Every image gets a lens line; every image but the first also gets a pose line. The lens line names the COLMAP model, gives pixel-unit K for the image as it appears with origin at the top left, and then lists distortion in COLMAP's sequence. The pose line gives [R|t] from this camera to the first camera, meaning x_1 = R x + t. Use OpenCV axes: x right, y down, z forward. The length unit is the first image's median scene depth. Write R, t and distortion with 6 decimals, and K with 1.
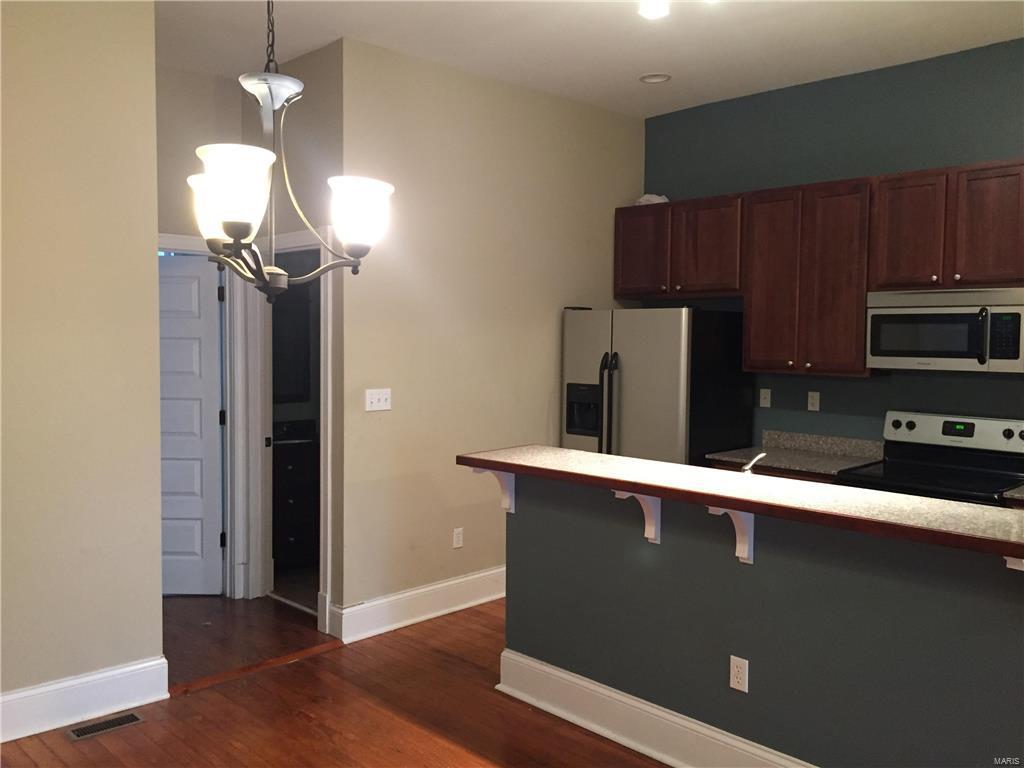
lens RADIAL K [[874.6, 0, 507.4], [0, 874.6, 381.9], [0, 0, 1]] dist [0.072767, -0.082376]
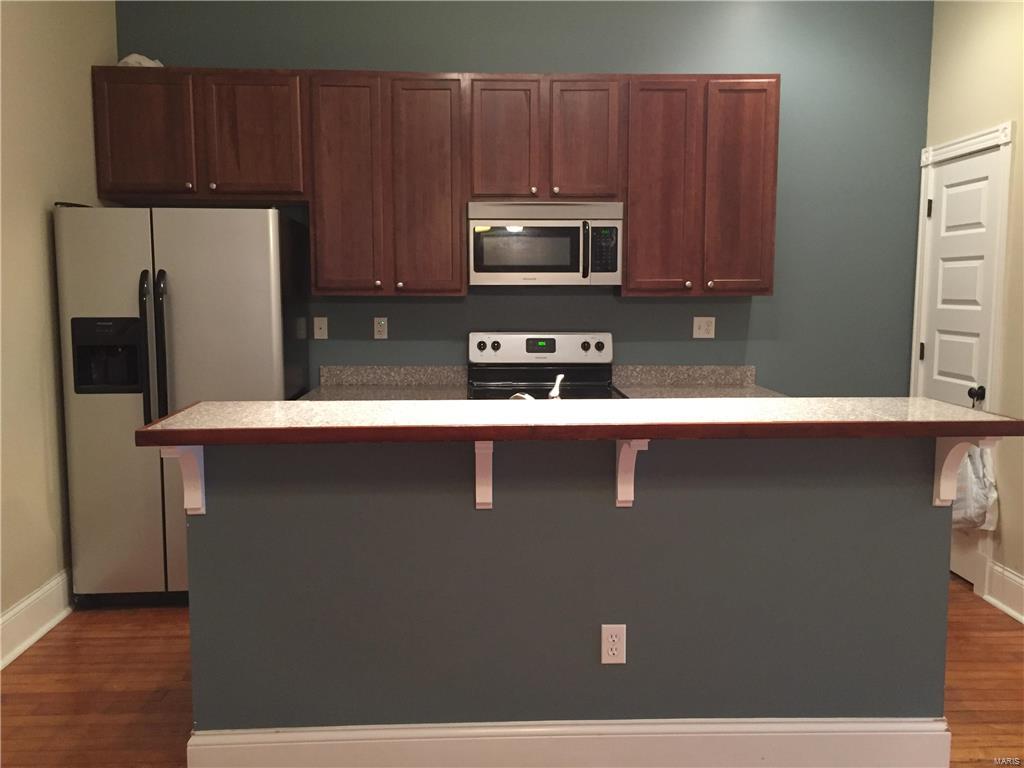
lens RADIAL K [[874.6, 0, 509.5], [0, 874.6, 381.3], [0, 0, 1]] dist [0.072767, -0.082376]
pose [[0.667238, -0.086981, 0.739748, -0.251548], [0.047014, 0.996096, 0.074717, 0.017499], [-0.743359, -0.015076, 0.668723, 0.357859]]
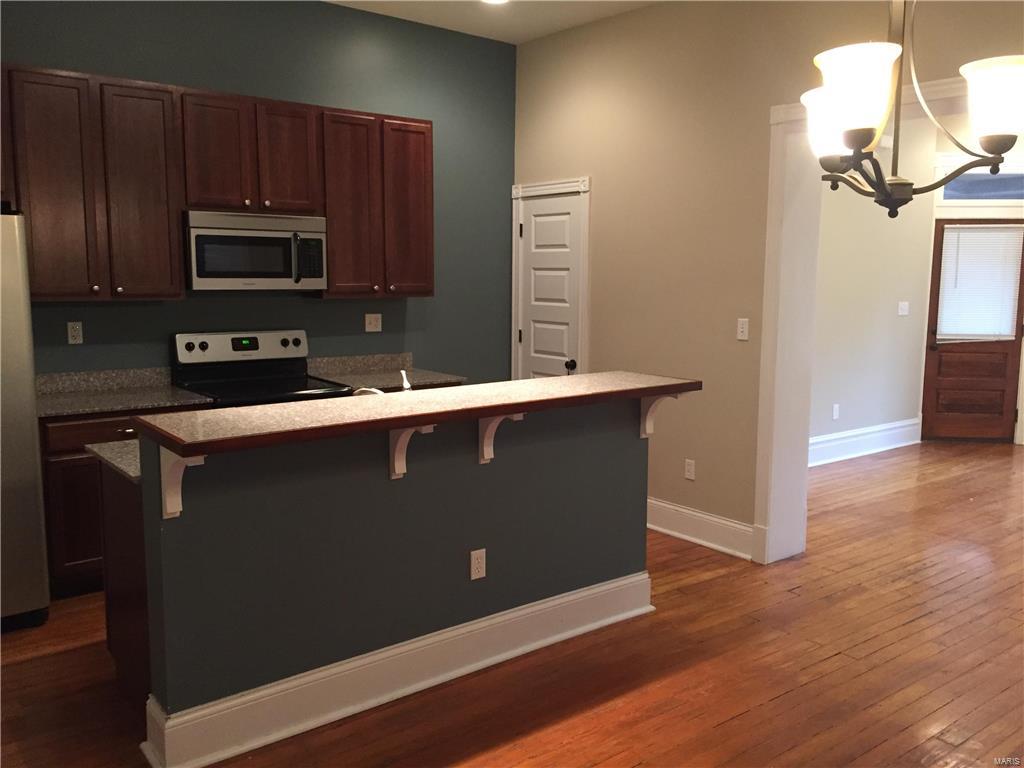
lens RADIAL K [[874.6, 0, 509.4], [0, 874.6, 382.7], [0, 0, 1]] dist [0.072767, -0.082376]
pose [[0.099537, -0.136396, 0.985641, -0.527863], [0.049026, 0.990030, 0.132053, -0.026401], [-0.993825, 0.035178, 0.105232, 0.559055]]
